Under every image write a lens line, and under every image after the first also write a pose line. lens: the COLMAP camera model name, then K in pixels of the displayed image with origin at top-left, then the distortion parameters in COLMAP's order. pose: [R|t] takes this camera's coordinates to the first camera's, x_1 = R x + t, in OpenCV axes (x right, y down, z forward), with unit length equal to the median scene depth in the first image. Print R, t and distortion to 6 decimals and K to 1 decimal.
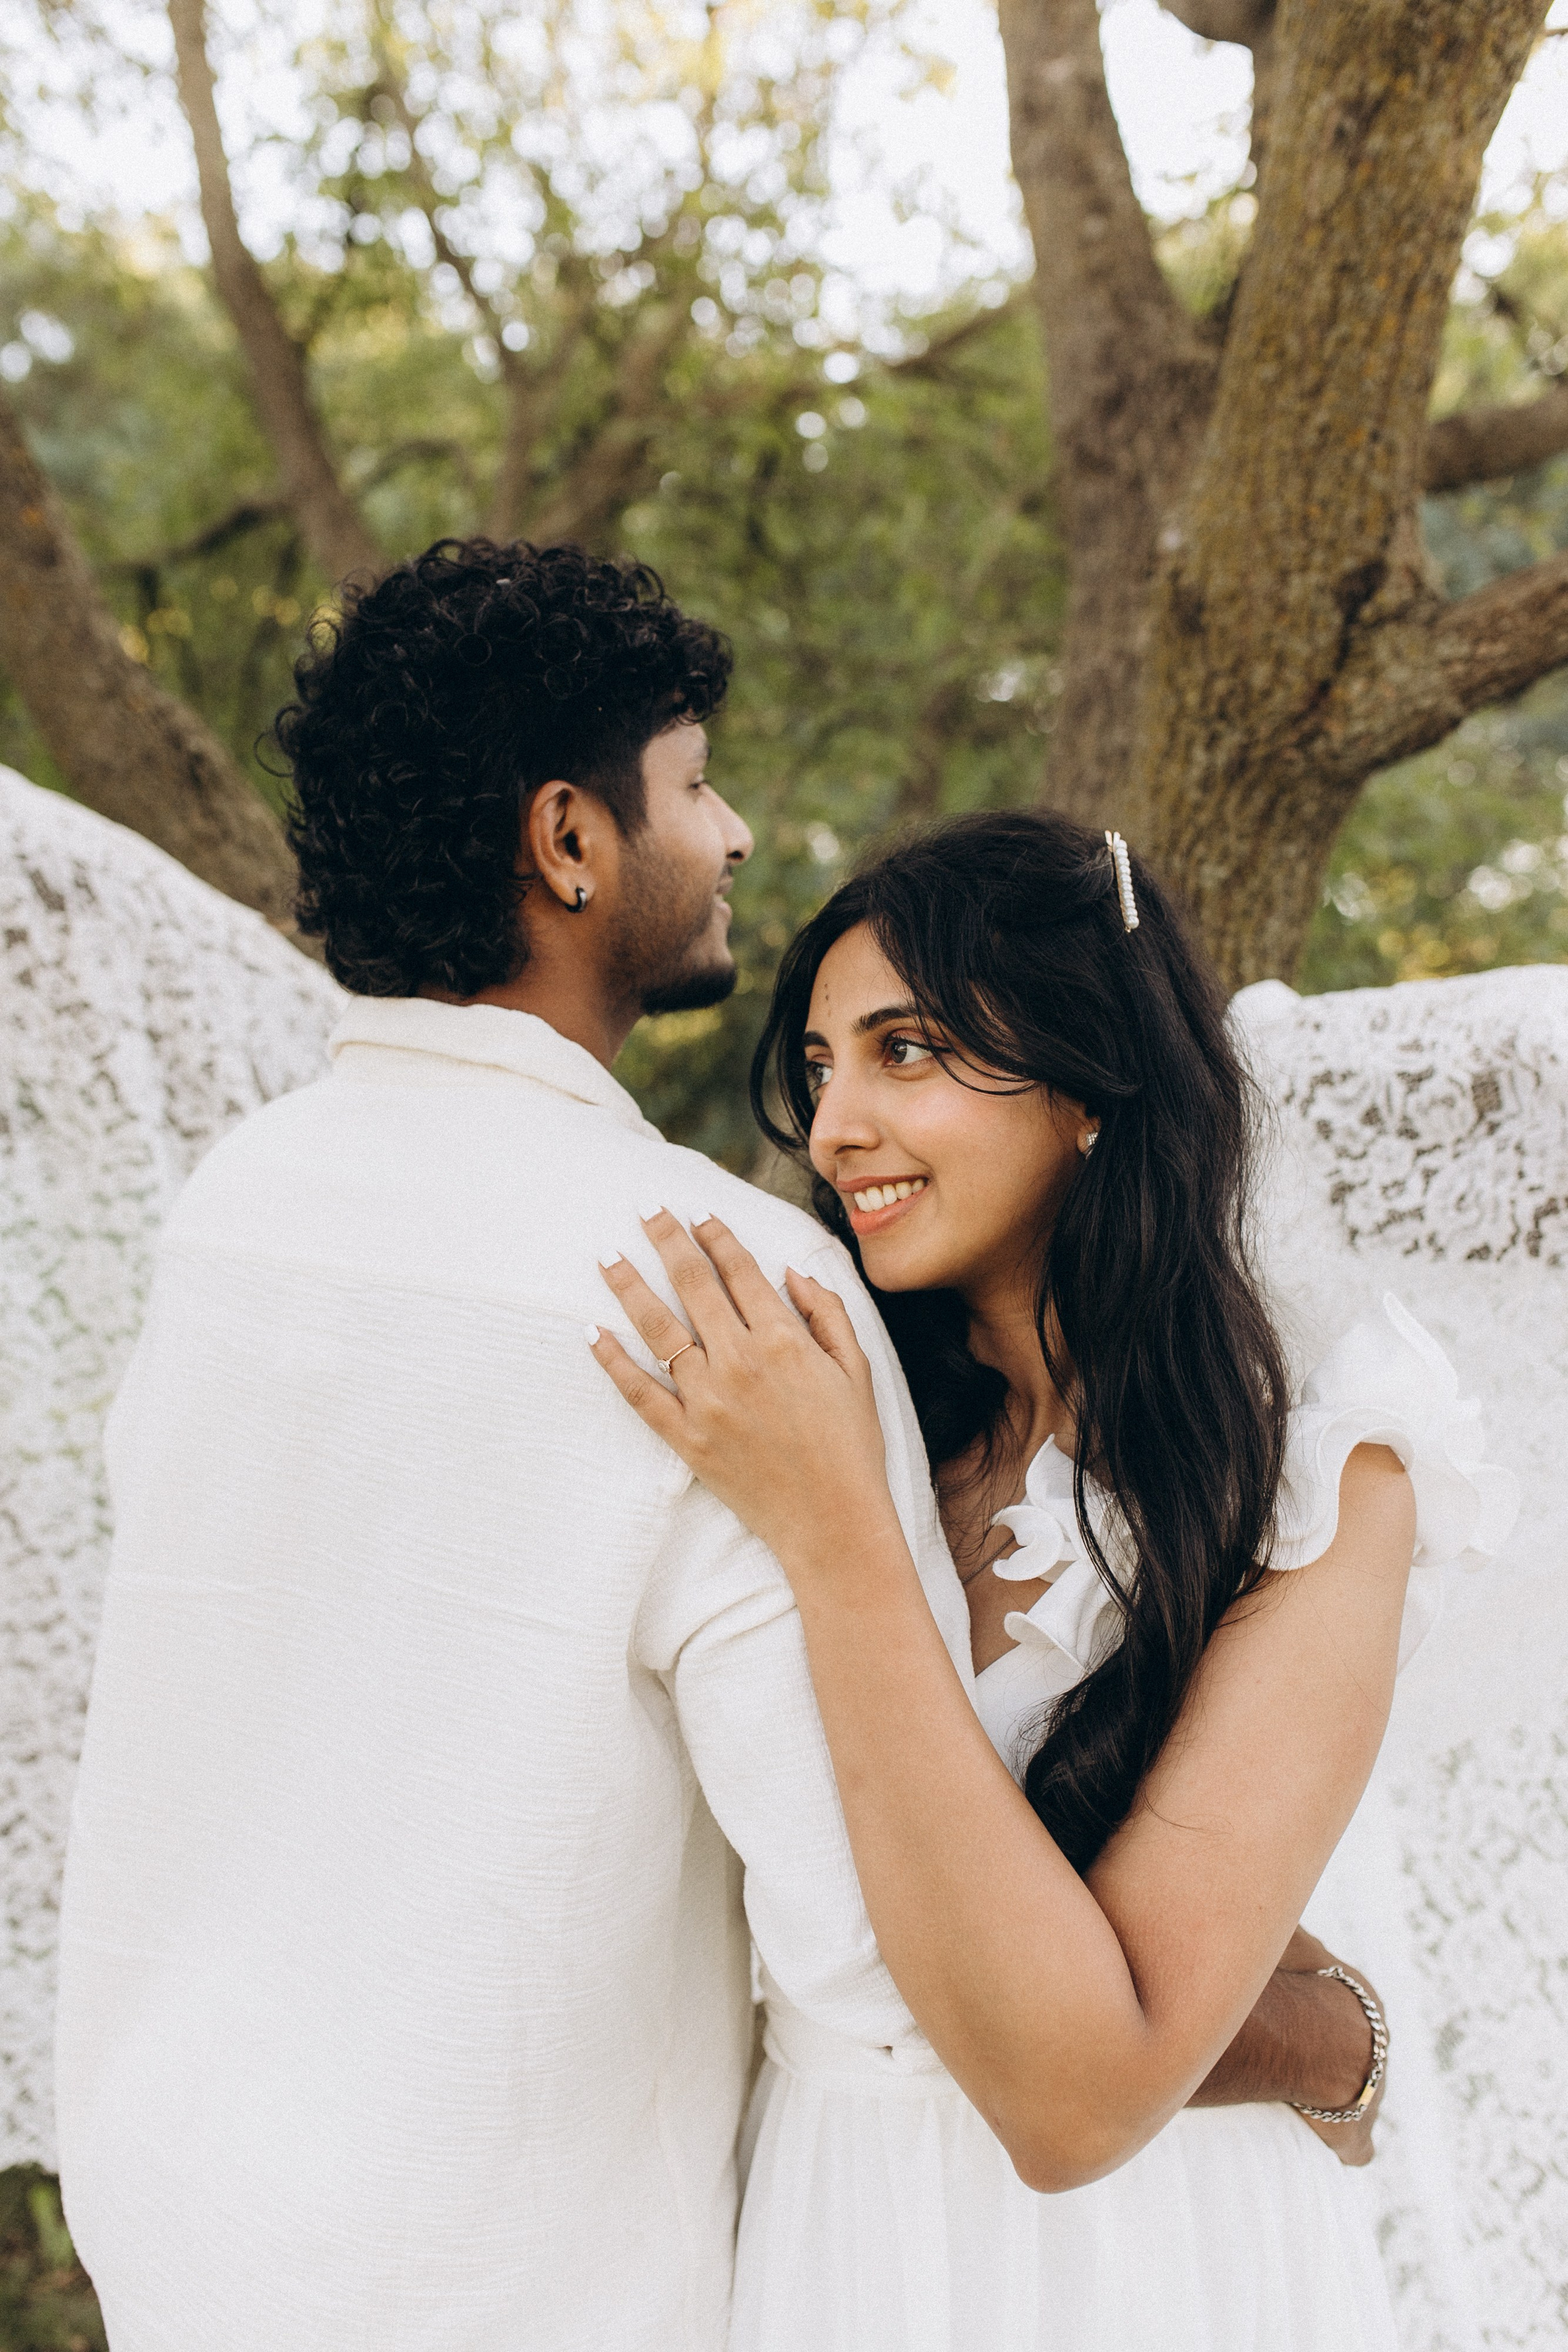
lens RADIAL K [[2244.4, 0, 789.4], [0, 2244.4, 1171.3], [0, 0, 1]] dist [0.008993, 0.016526]
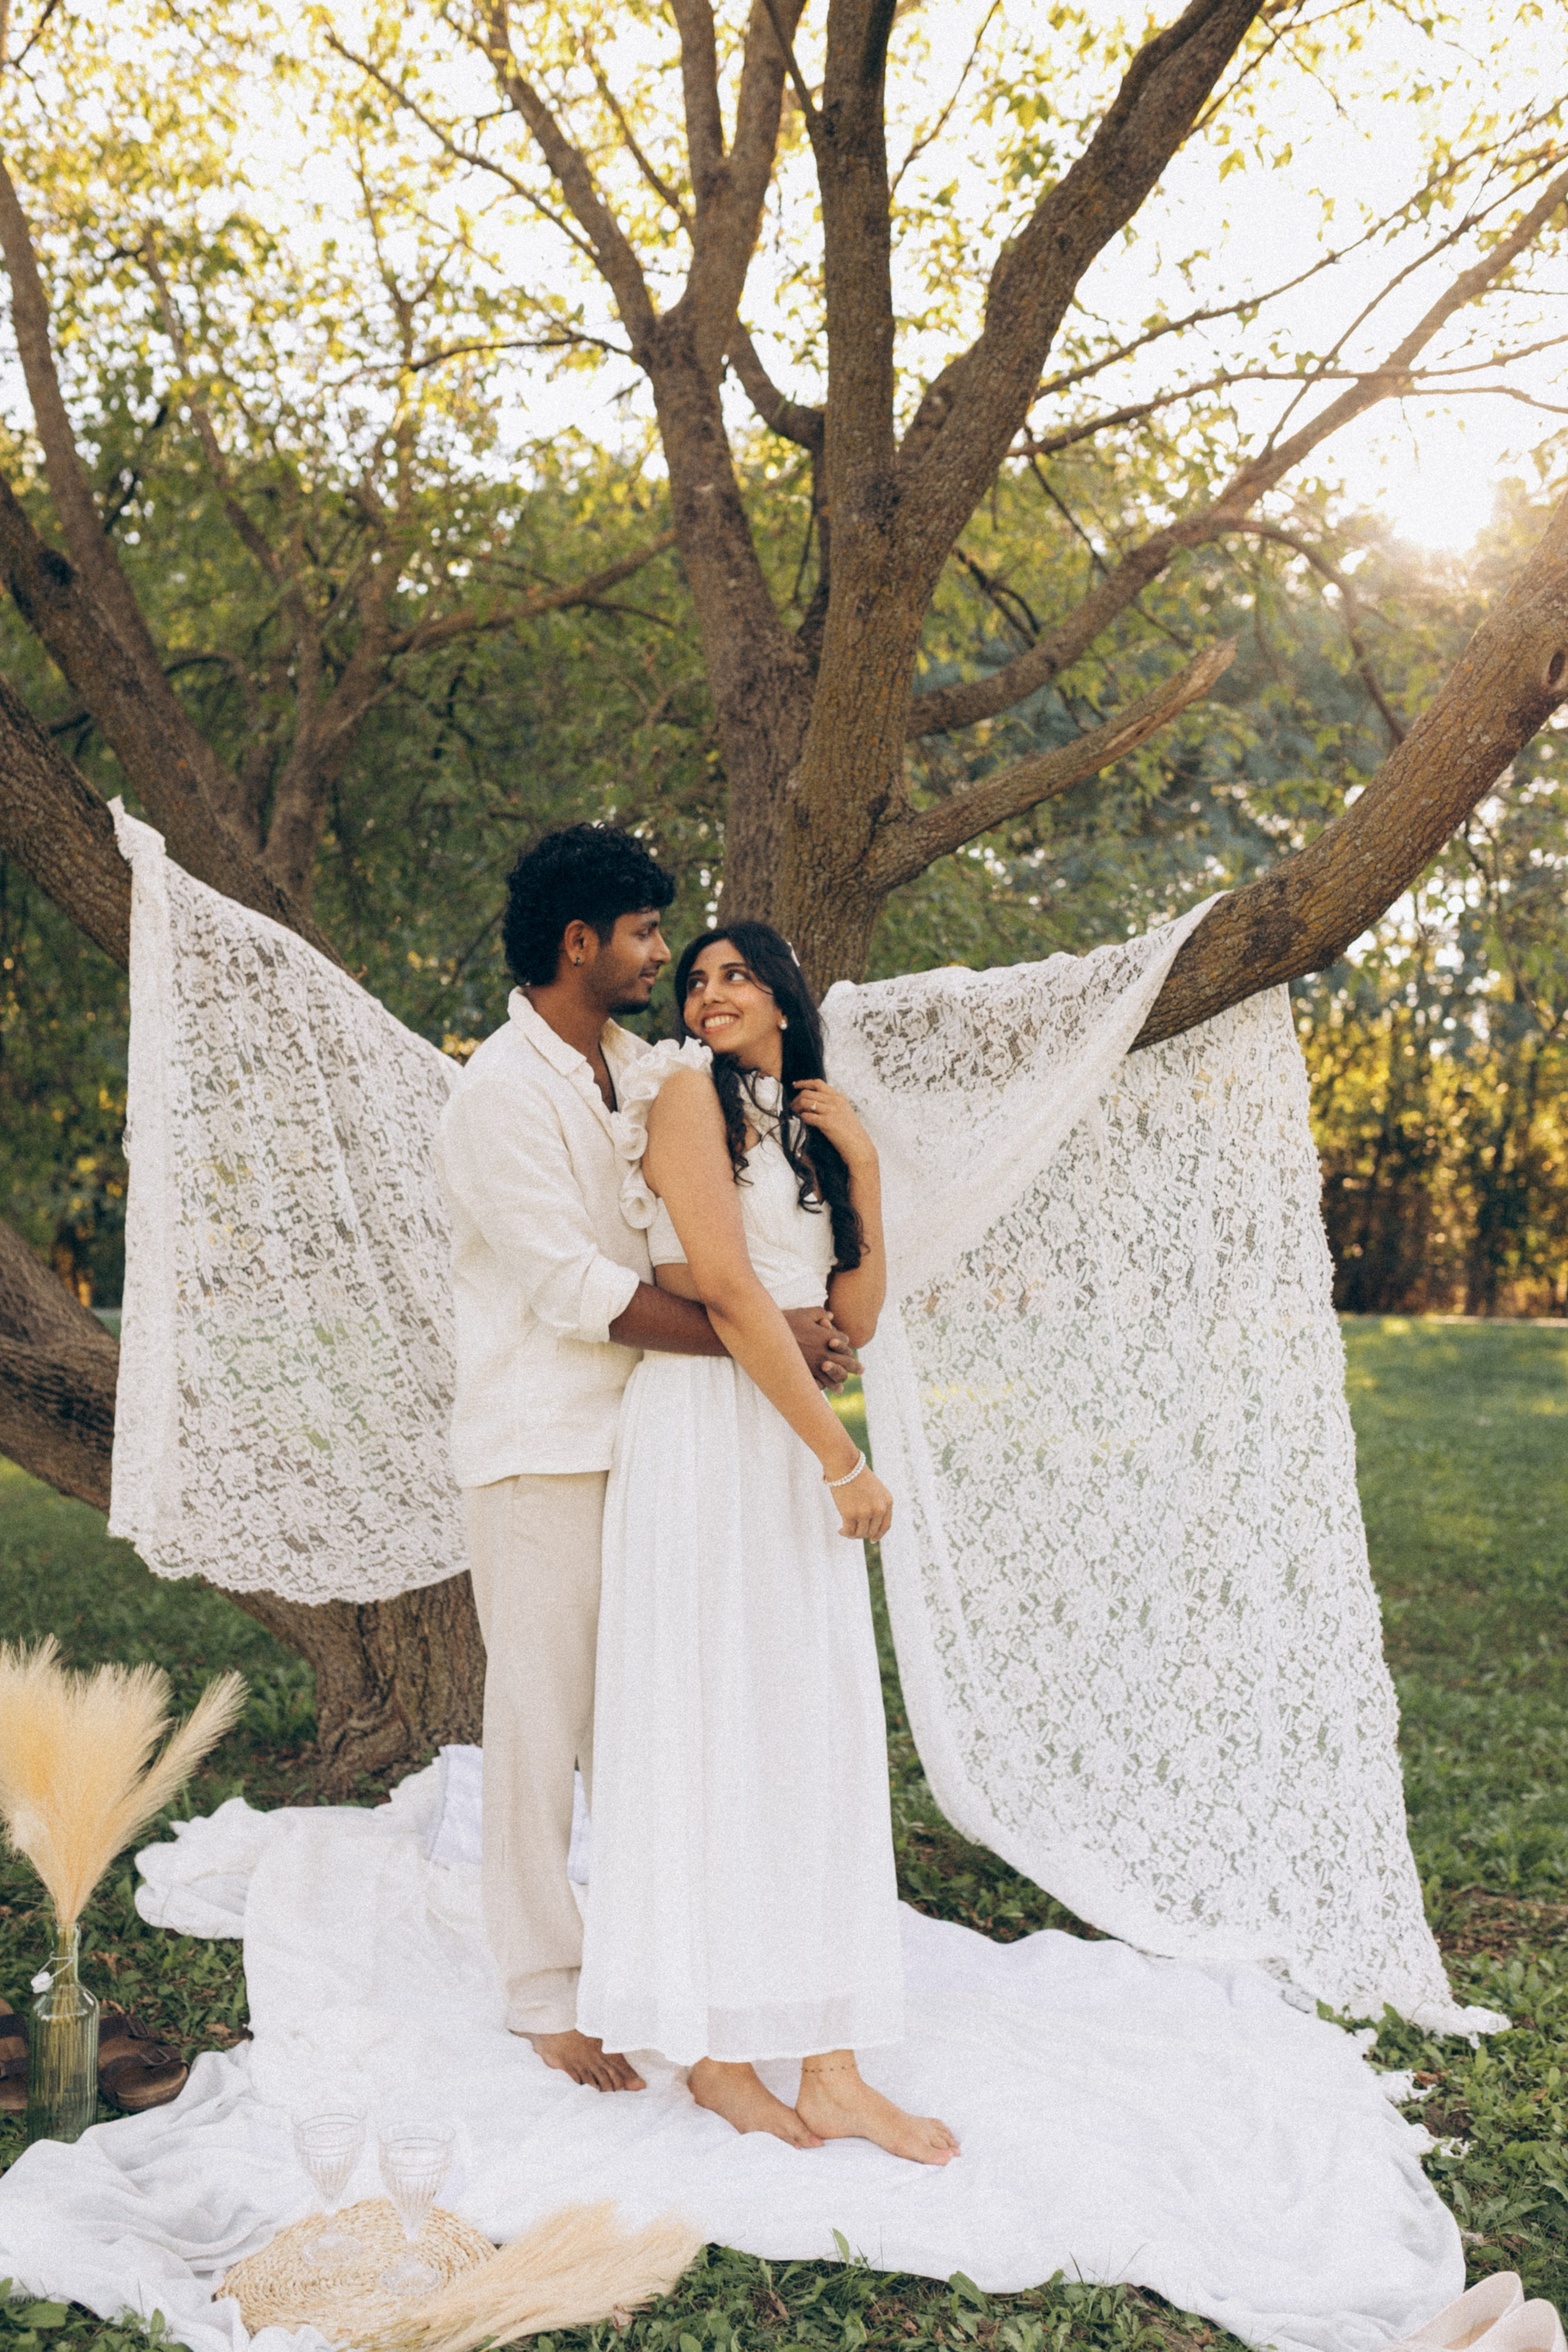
lens RADIAL K [[2255.8, 0, 787.0], [0, 2255.8, 1174.3], [0, 0, 1]] dist [0.002954, 0.020681]
pose [[0.984645, -0.035669, 0.170884, -0.225751], [0.045502, 0.997505, -0.053971, 0.215353], [-0.168533, 0.060918, 0.983812, -1.141006]]
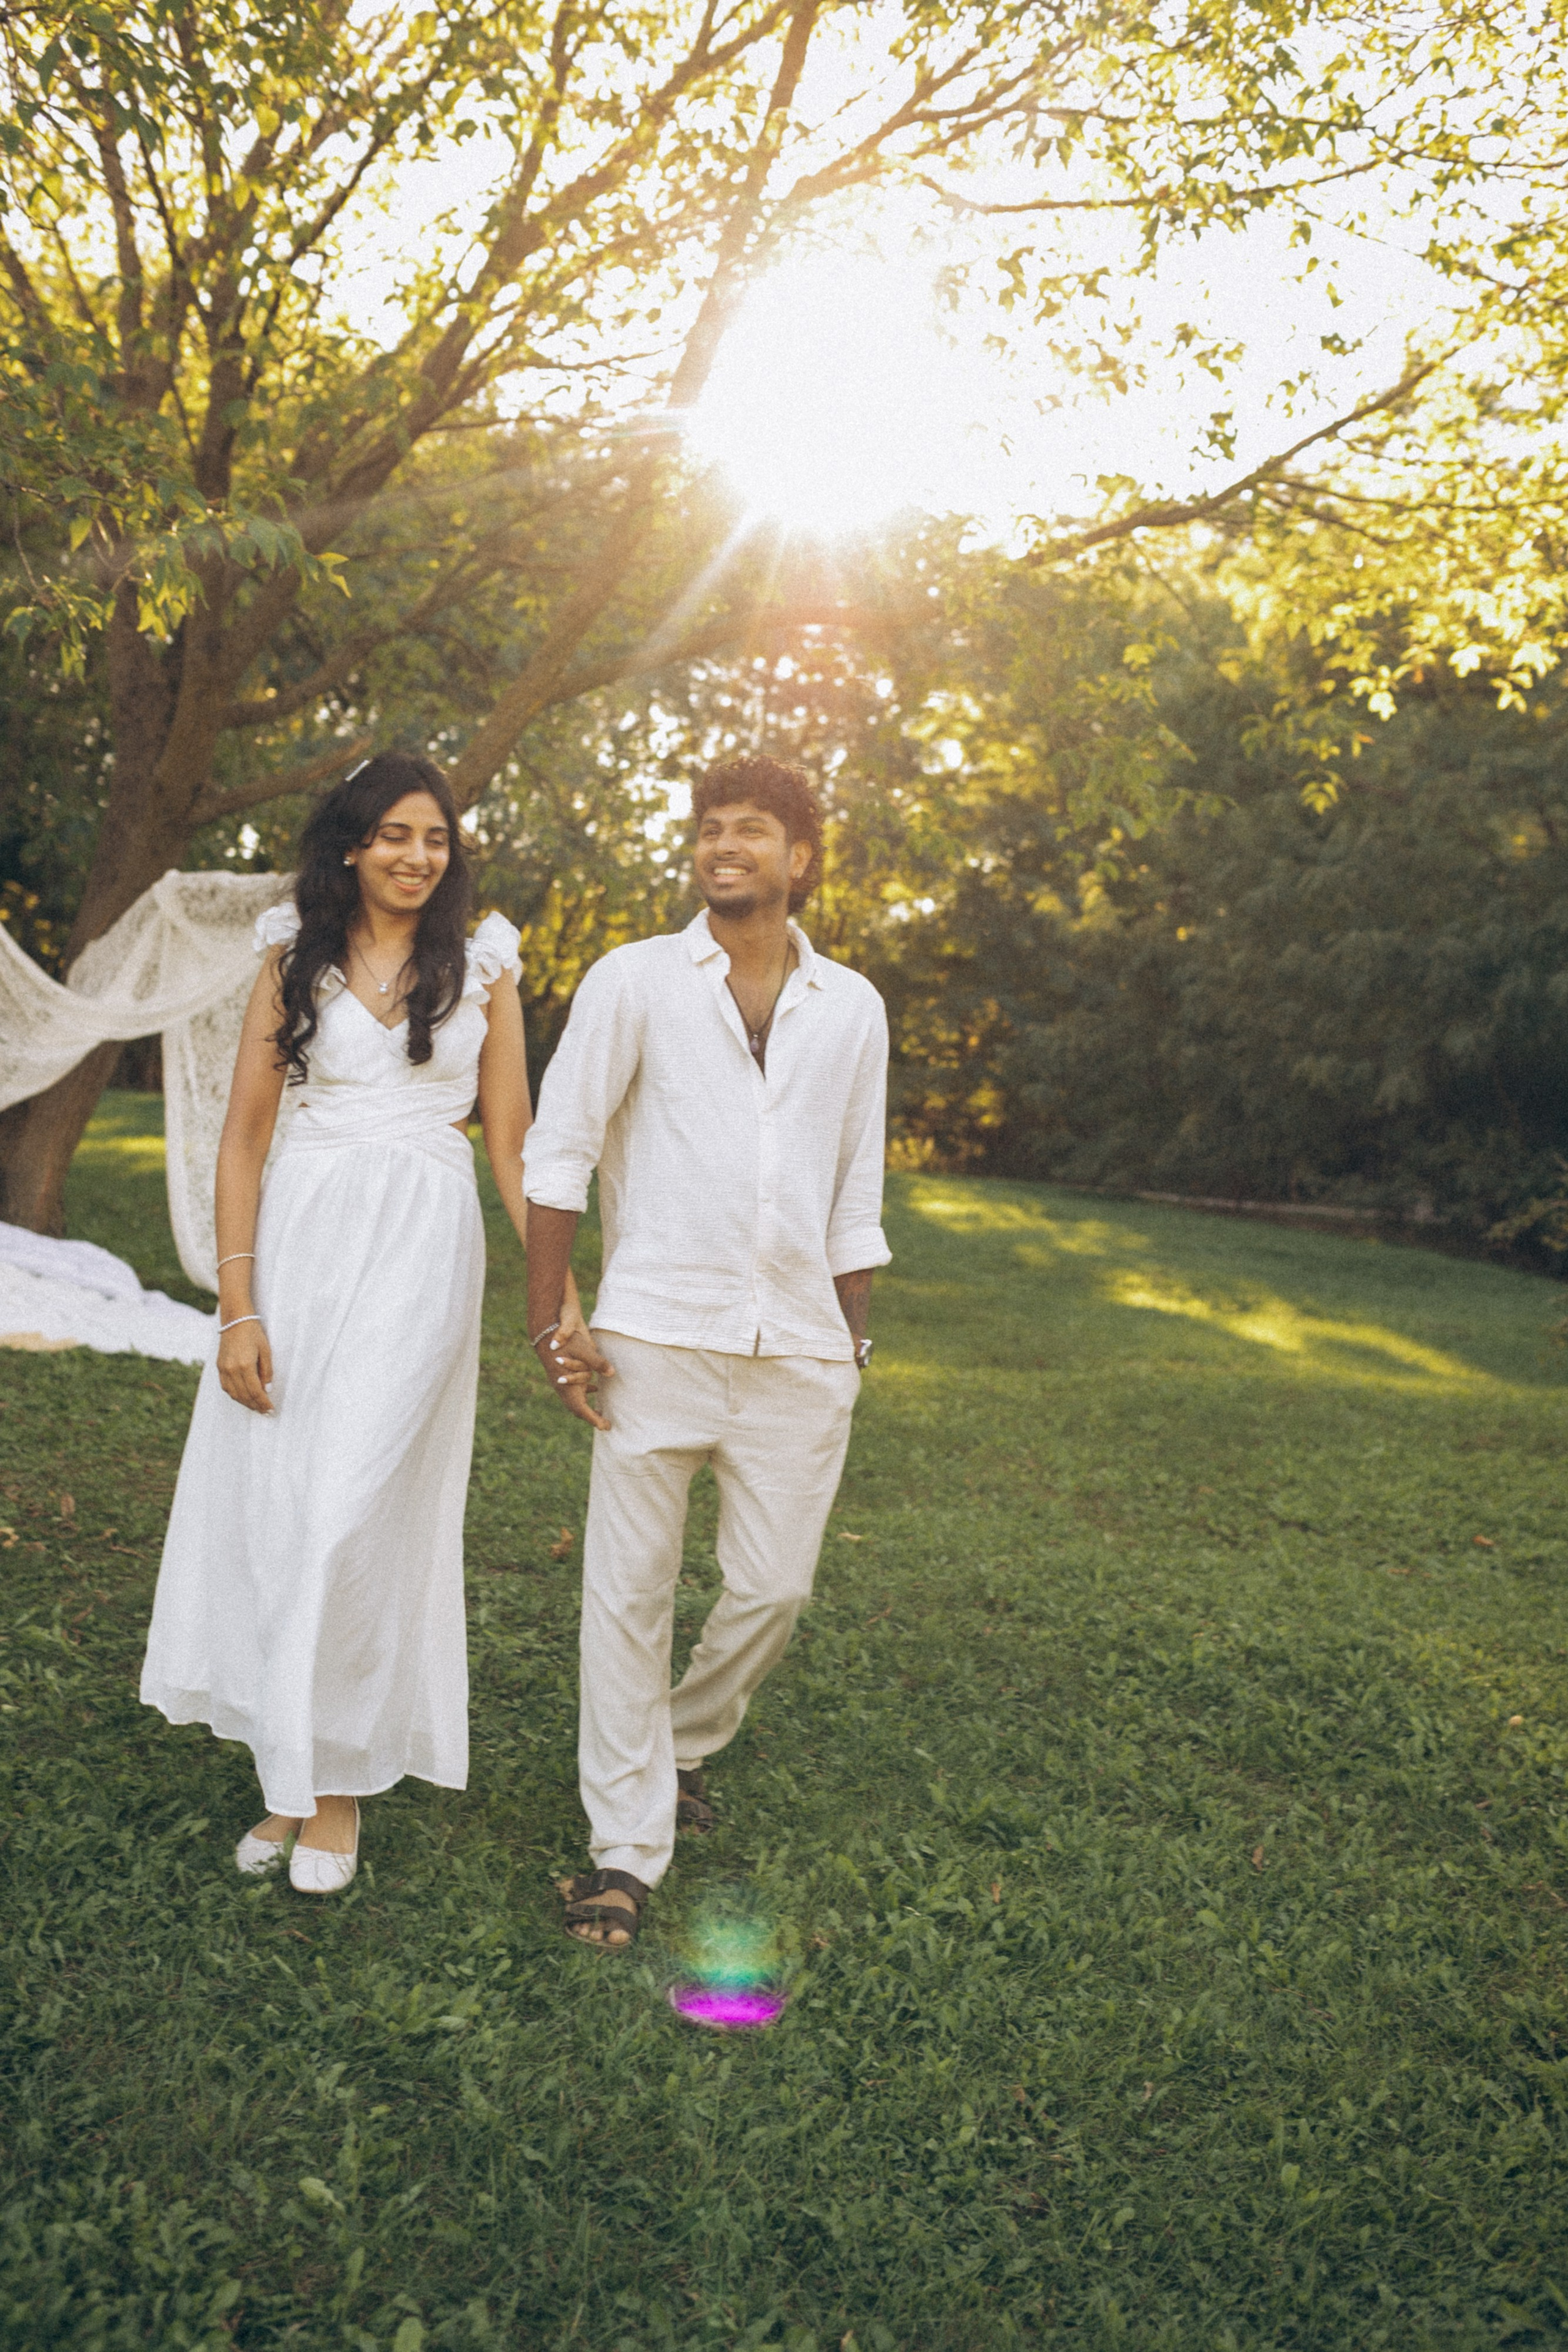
lens RADIAL K [[2255.8, 0, 787.0], [0, 2255.8, 1174.3], [0, 0, 1]] dist [0.002954, 0.020681]
pose [[0.887727, 0.032662, 0.459210, -0.785515], [-0.047278, 0.998674, 0.020363, 0.388782], [-0.457936, -0.039787, 0.888094, -3.756964]]
